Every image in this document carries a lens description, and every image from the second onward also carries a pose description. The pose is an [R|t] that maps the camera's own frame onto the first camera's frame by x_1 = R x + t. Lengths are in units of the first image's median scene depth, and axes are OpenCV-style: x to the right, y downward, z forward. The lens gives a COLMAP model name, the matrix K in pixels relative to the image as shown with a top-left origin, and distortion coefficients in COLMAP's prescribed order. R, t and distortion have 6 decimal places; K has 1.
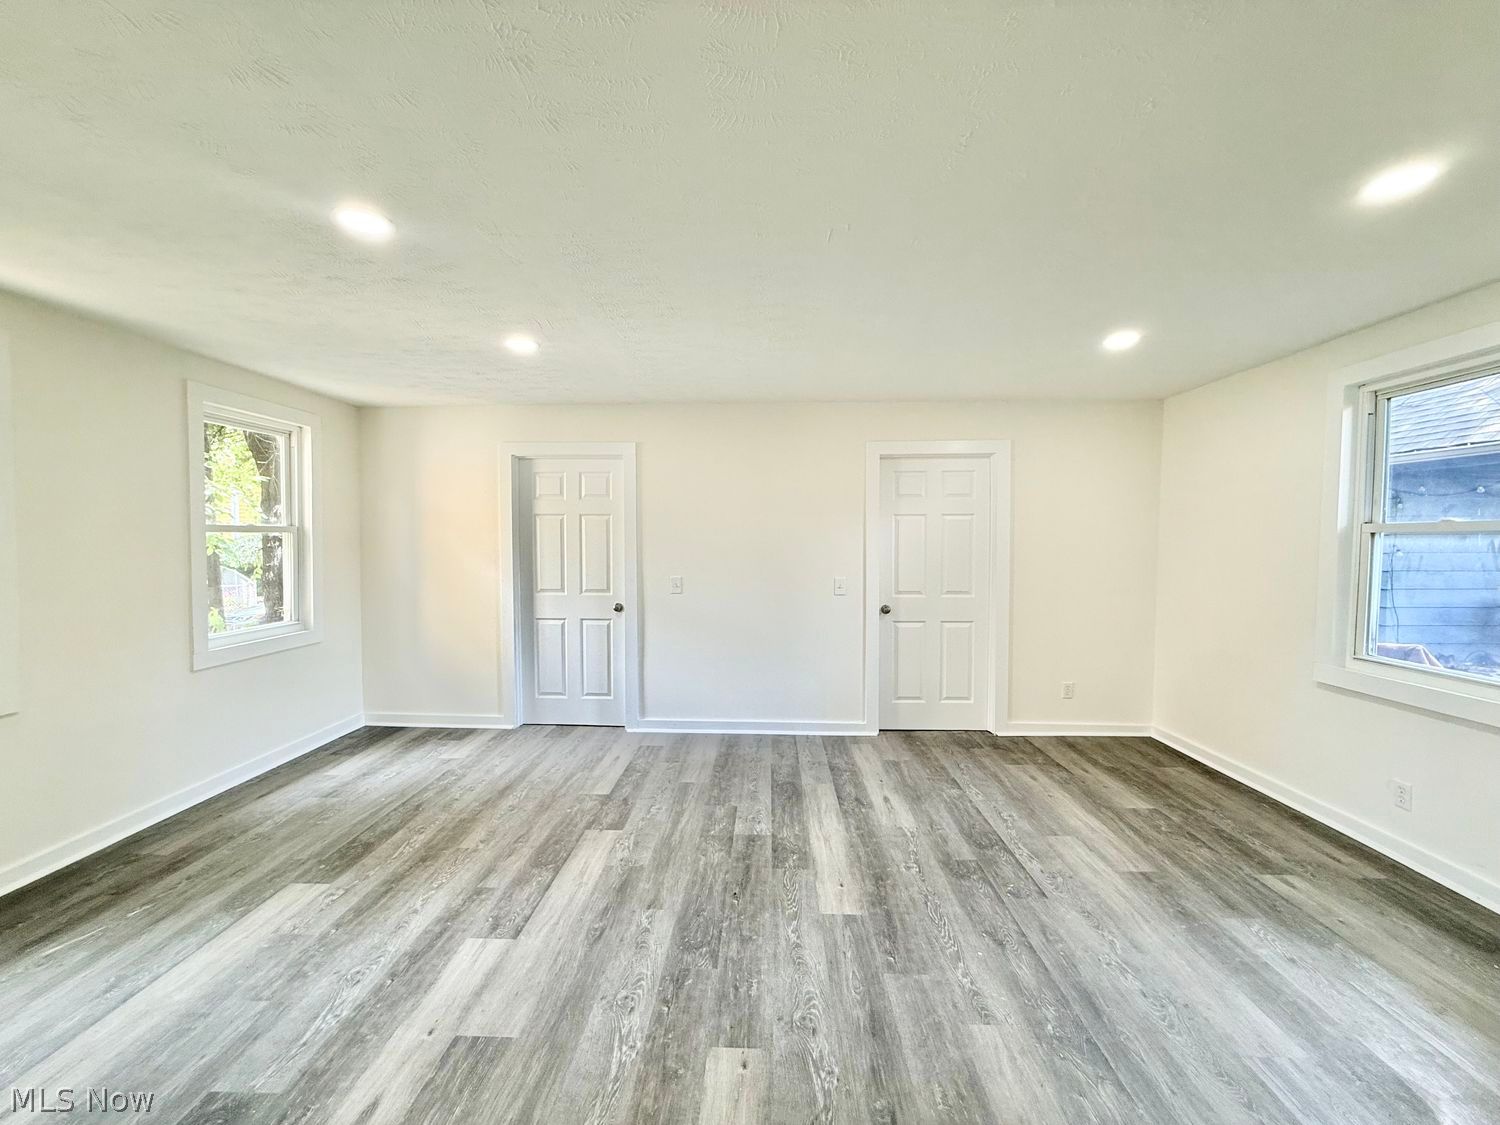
lens RADIAL K [[600.4, 0, 745.6], [0, 600.4, 564.6], [0, 0, 1]] dist [0.001523, -0.000528]
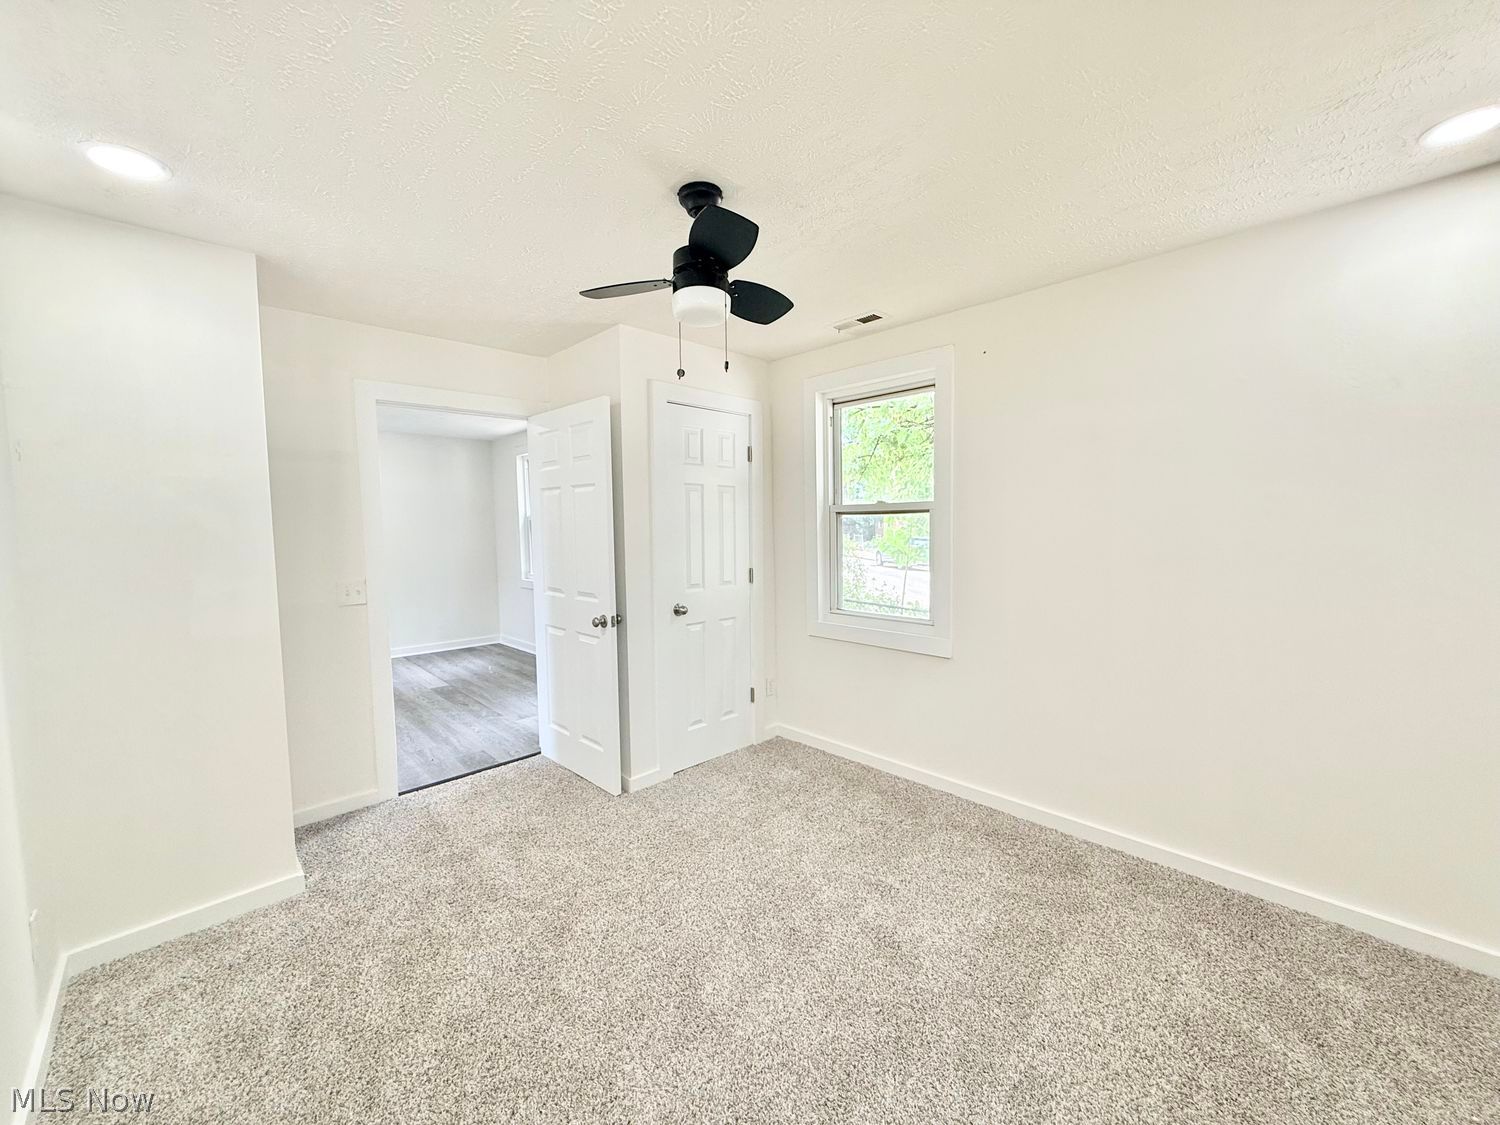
lens RADIAL K [[600.4, 0, 748.4], [0, 600.4, 555.8], [0, 0, 1]] dist [0.001523, -0.000528]
pose [[-0.700004, 0.048045, -0.712521, 0.008325], [-0.019038, 0.996124, 0.085872, -0.134413], [0.713885, 0.073676, -0.696377, 3.163280]]
